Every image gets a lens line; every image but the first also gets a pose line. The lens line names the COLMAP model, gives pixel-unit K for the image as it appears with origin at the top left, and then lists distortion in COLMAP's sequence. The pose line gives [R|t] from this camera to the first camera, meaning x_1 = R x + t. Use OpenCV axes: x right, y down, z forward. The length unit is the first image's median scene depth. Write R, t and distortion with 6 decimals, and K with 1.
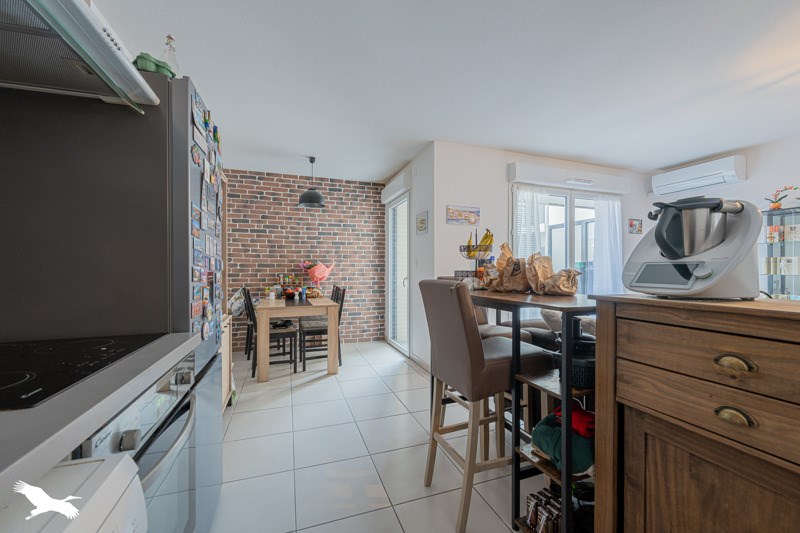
lens RADIAL K [[312.9, 0, 400.0], [0, 312.9, 266.5], [0, 0, 1]] dist [0.000310, -0.000012]
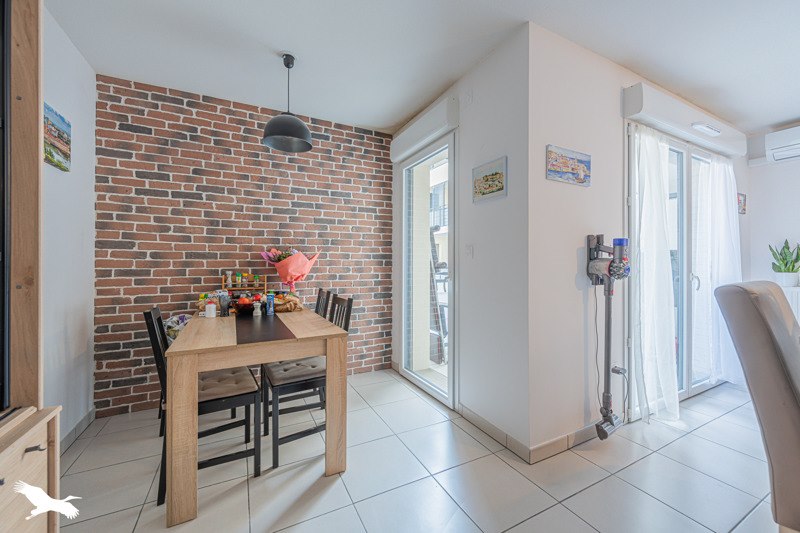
lens RADIAL K [[324.4, 0, 396.9], [0, 324.4, 258.6], [0, 0, 1]] dist [-0.002292, -0.000204]
pose [[0.994104, 0.001847, 0.108418, -0.130572], [-0.001618, 0.999996, -0.002202, 0.003204], [-0.108422, 0.002014, 0.994103, 0.356500]]
